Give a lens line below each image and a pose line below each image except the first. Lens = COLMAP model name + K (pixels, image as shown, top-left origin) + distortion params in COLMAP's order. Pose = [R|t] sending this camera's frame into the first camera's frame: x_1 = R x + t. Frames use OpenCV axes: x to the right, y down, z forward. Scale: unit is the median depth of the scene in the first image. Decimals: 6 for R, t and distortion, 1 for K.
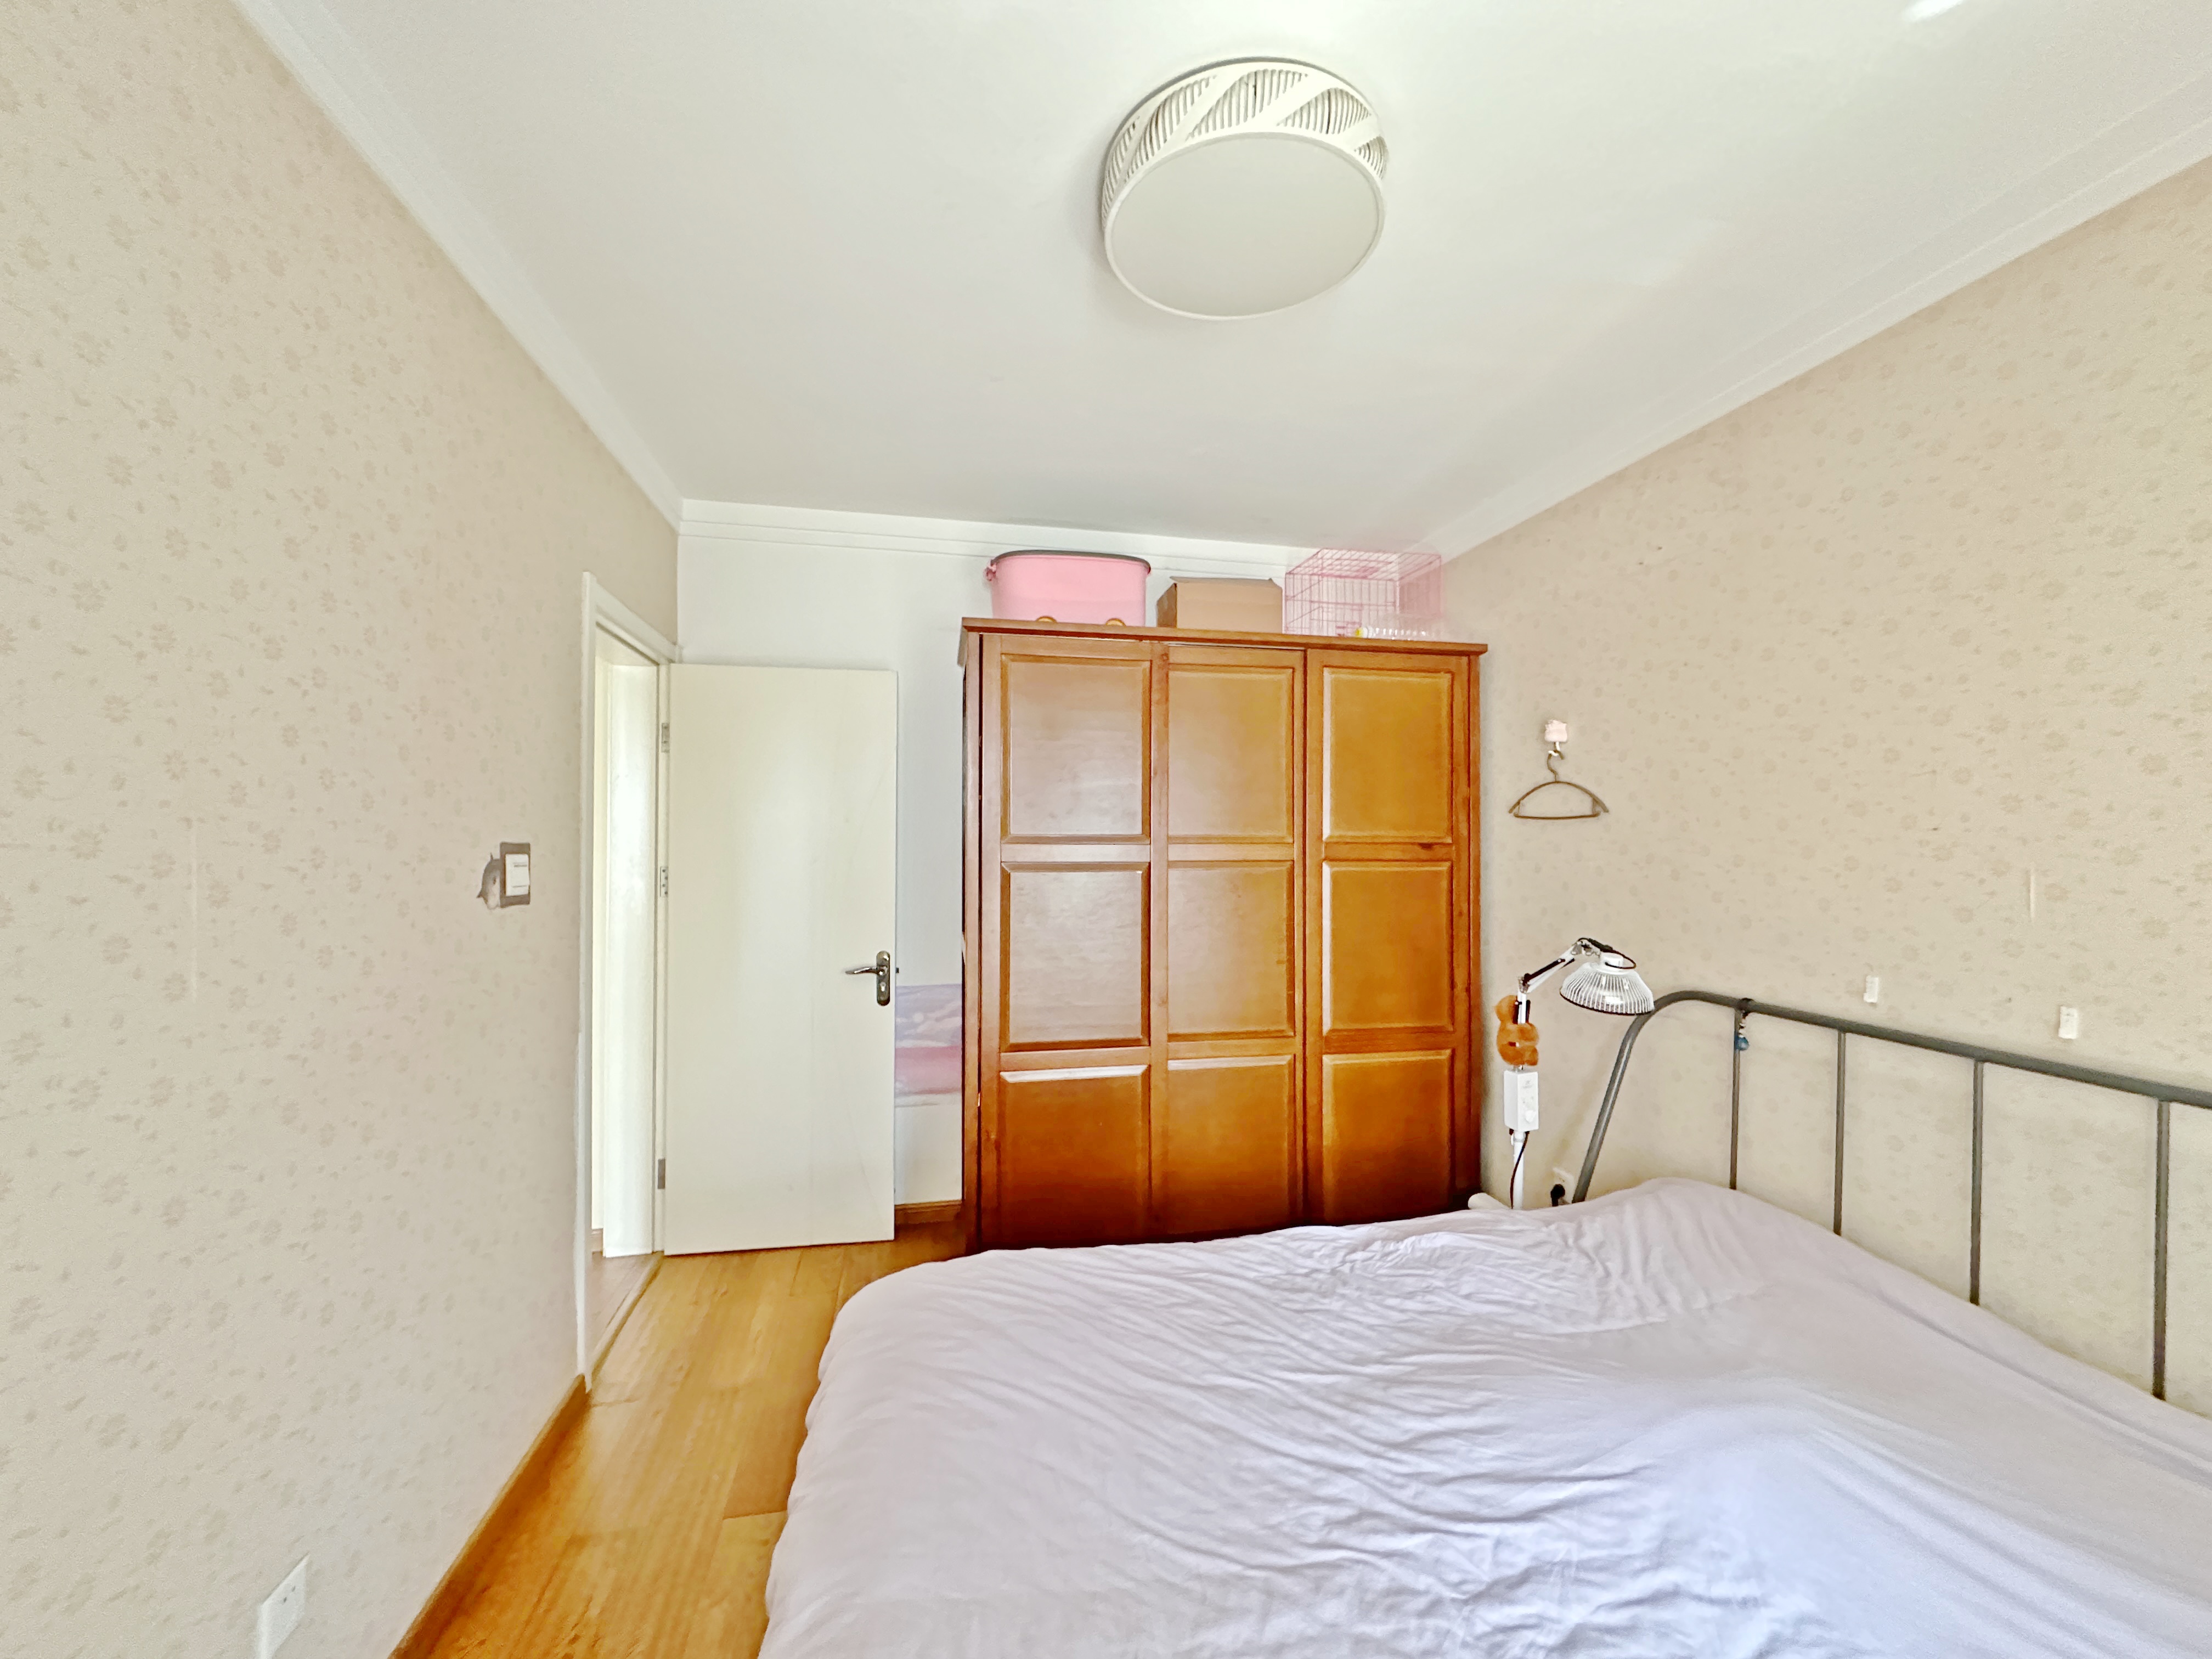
lens RADIAL K [[876.4, 0, 1100.0], [0, 876.4, 834.8], [0, 0, 1]] dist [-0.002998, -0.000007]
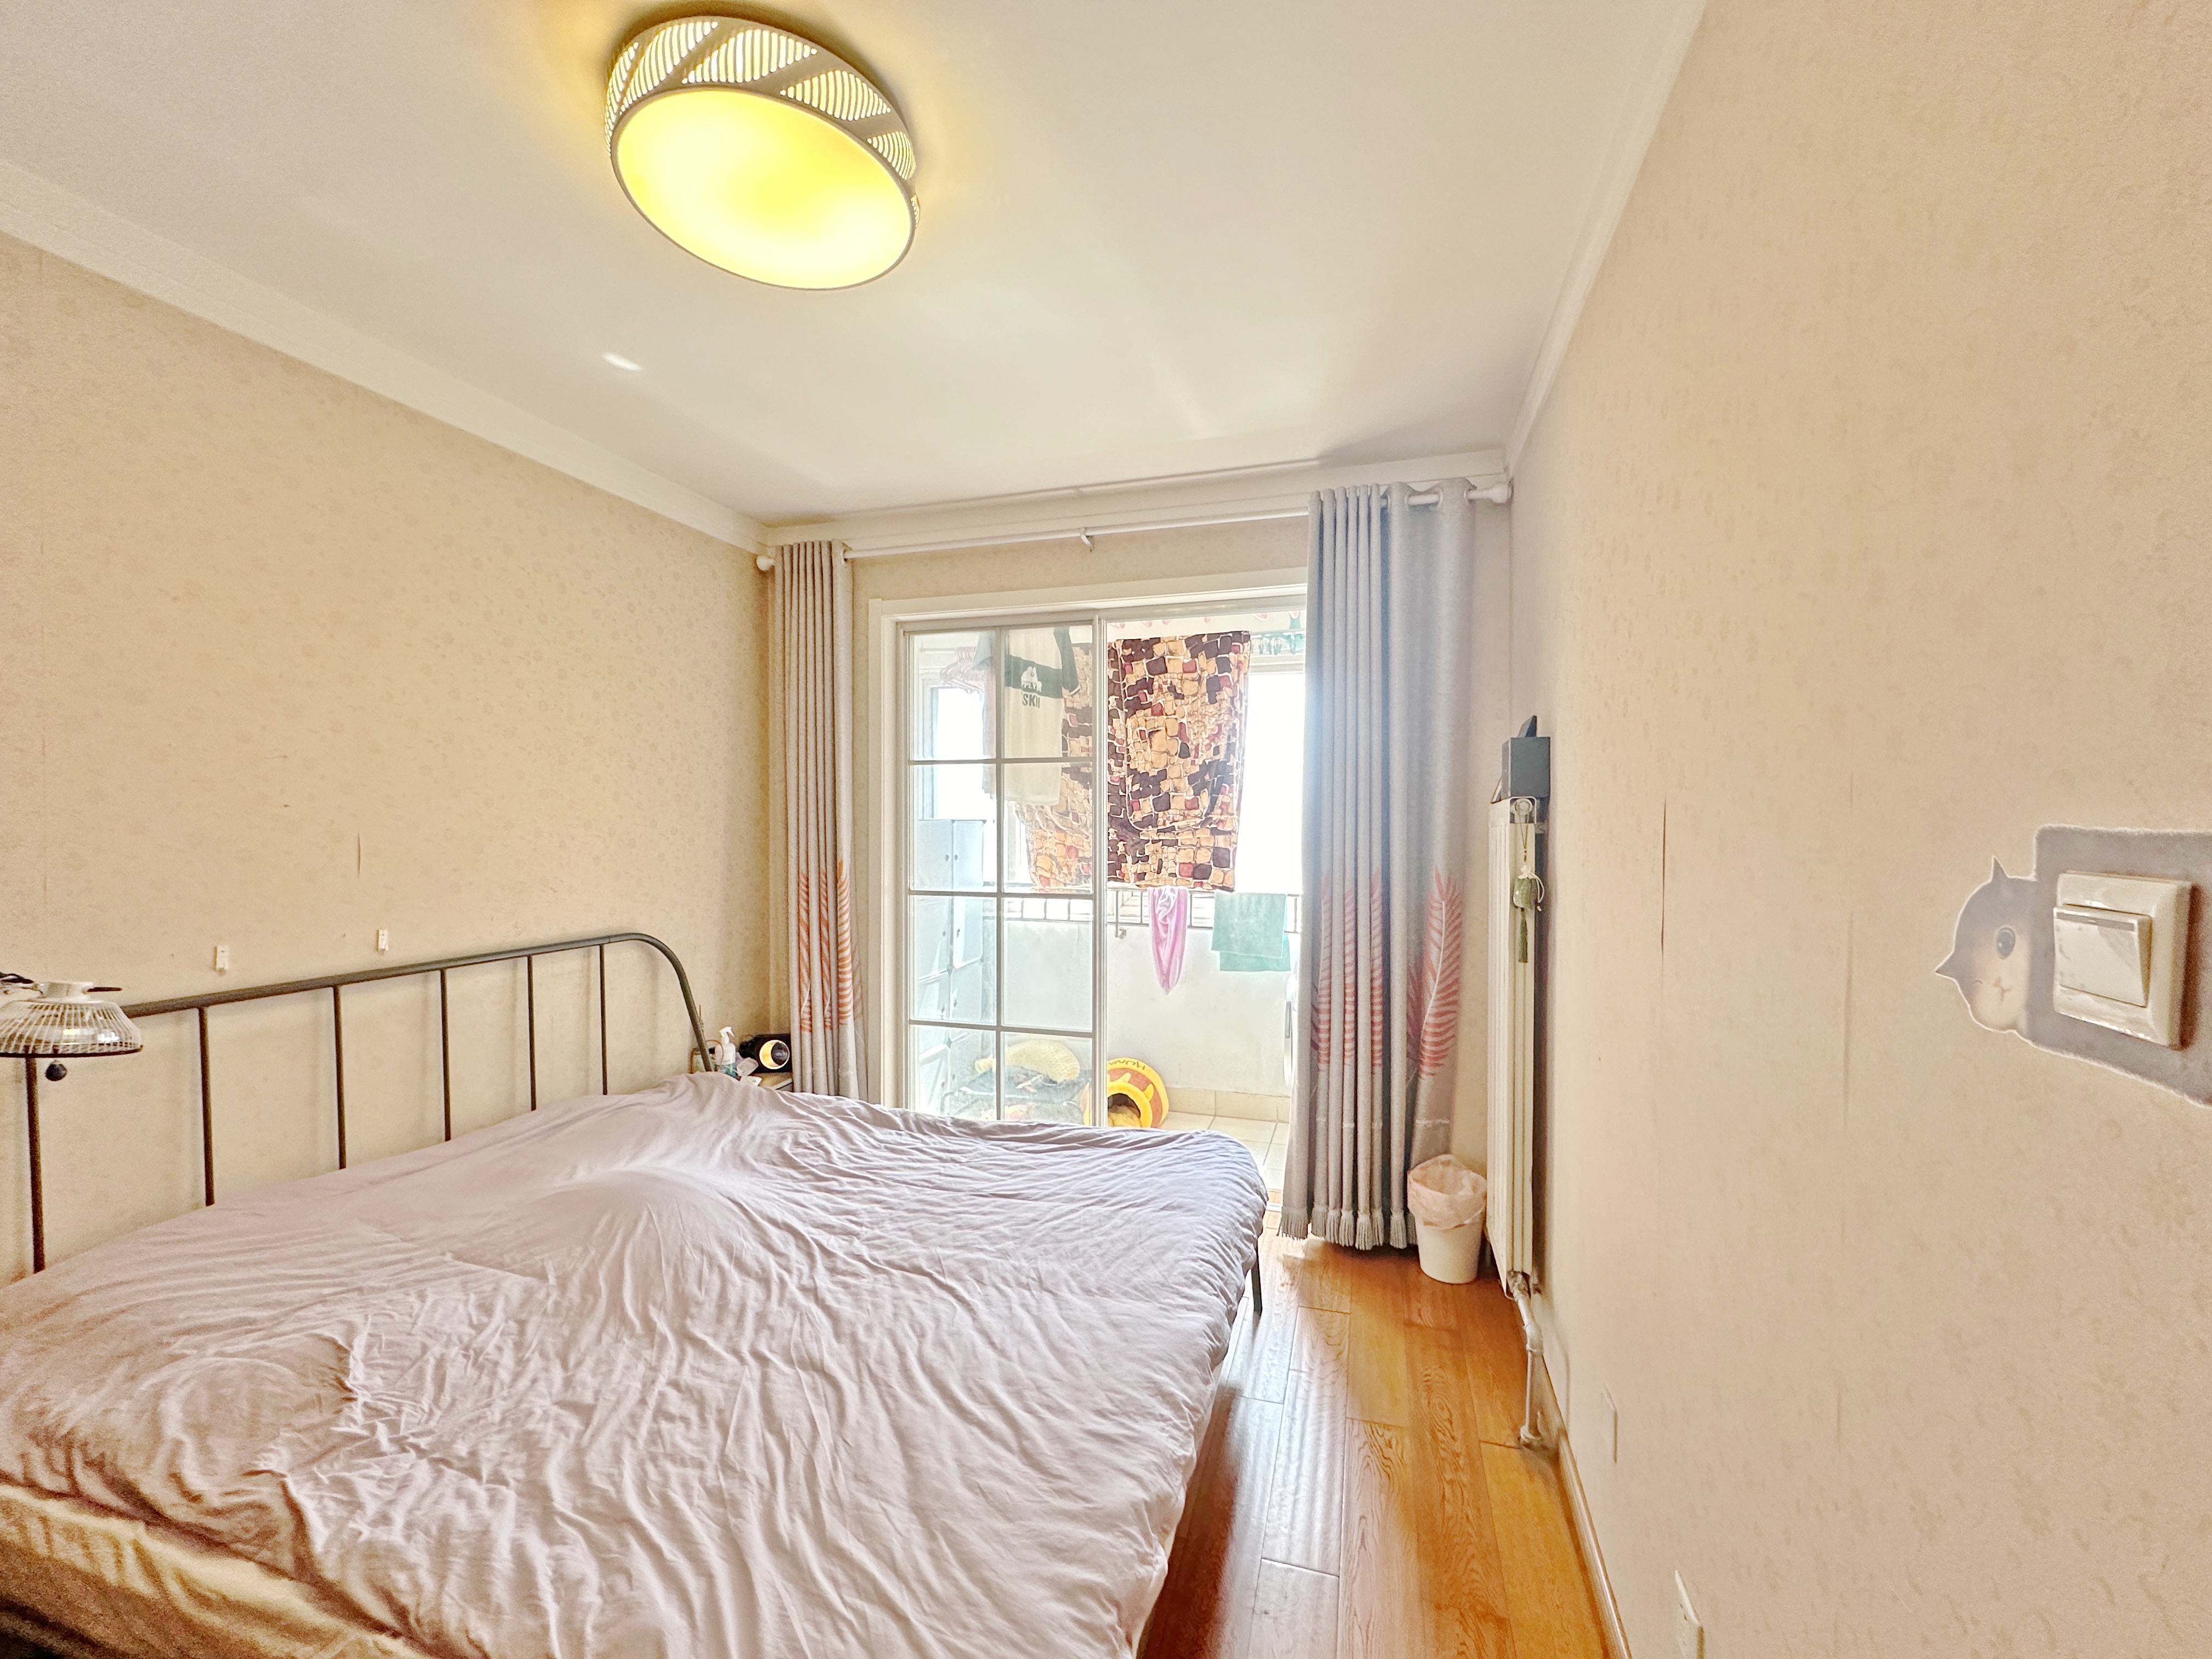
lens RADIAL K [[876.4, 0, 1104.6], [0, 876.4, 839.1], [0, 0, 1]] dist [-0.002998, -0.000007]
pose [[-0.878046, -0.014297, 0.478362, -0.610499], [-0.004497, 0.999756, 0.021625, 0.007495], [-0.478554, 0.016837, -0.877896, 1.596582]]
